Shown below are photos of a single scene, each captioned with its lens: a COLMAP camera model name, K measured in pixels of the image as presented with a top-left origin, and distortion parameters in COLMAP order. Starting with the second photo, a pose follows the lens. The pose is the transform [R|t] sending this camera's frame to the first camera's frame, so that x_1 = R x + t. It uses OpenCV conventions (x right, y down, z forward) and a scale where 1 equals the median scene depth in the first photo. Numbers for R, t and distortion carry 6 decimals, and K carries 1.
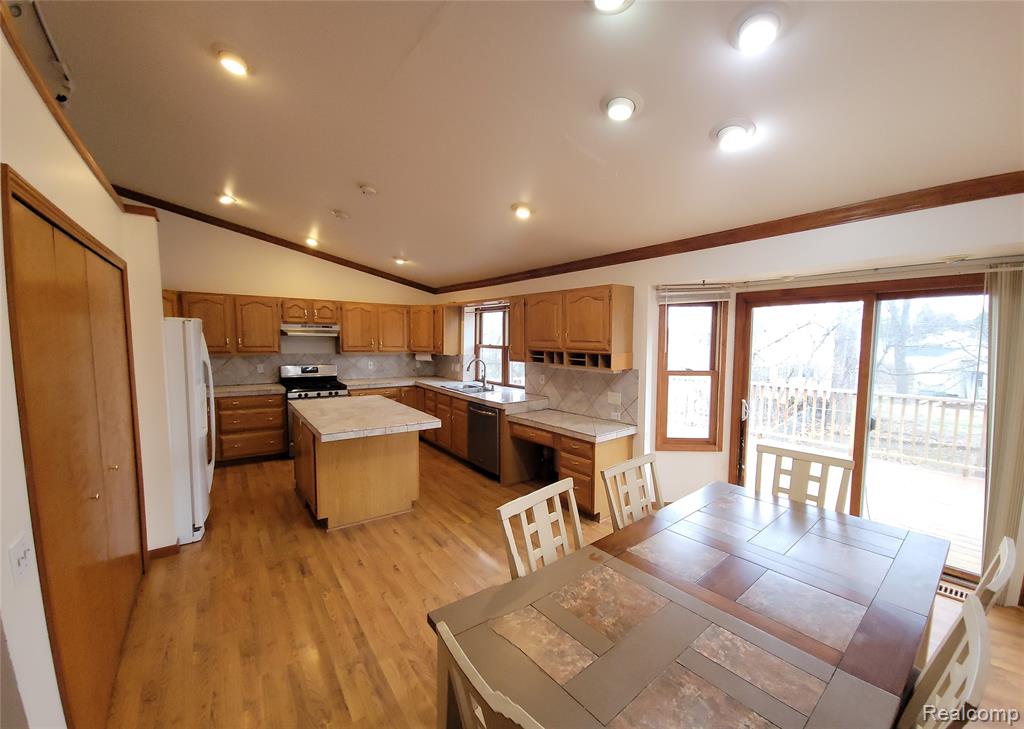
lens RADIAL K [[388.9, 0, 507.0], [0, 388.9, 362.1], [0, 0, 1]] dist [-0.003146, -0.000027]
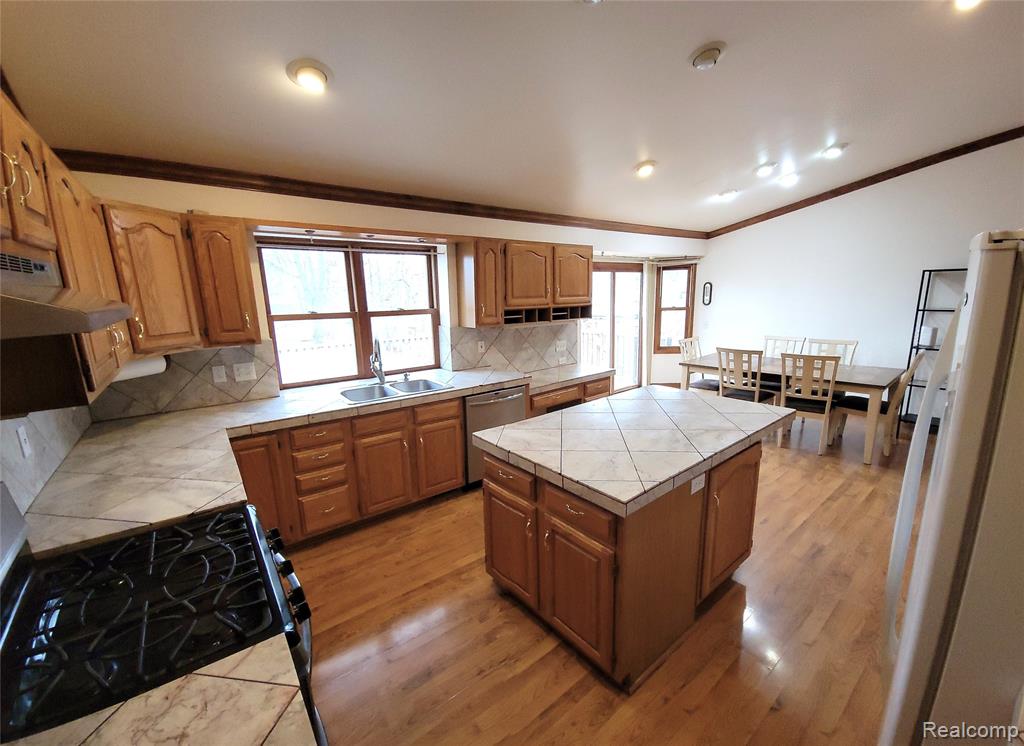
lens RADIAL K [[417.3, 0, 514.7], [0, 417.3, 375.1], [0, 0, 1]] dist [-0.000315, -0.000169]
pose [[-0.043734, -0.186151, 0.981547, -0.988578], [0.101284, 0.976599, 0.189725, -0.073635], [-0.993896, 0.107713, -0.023857, 1.218824]]
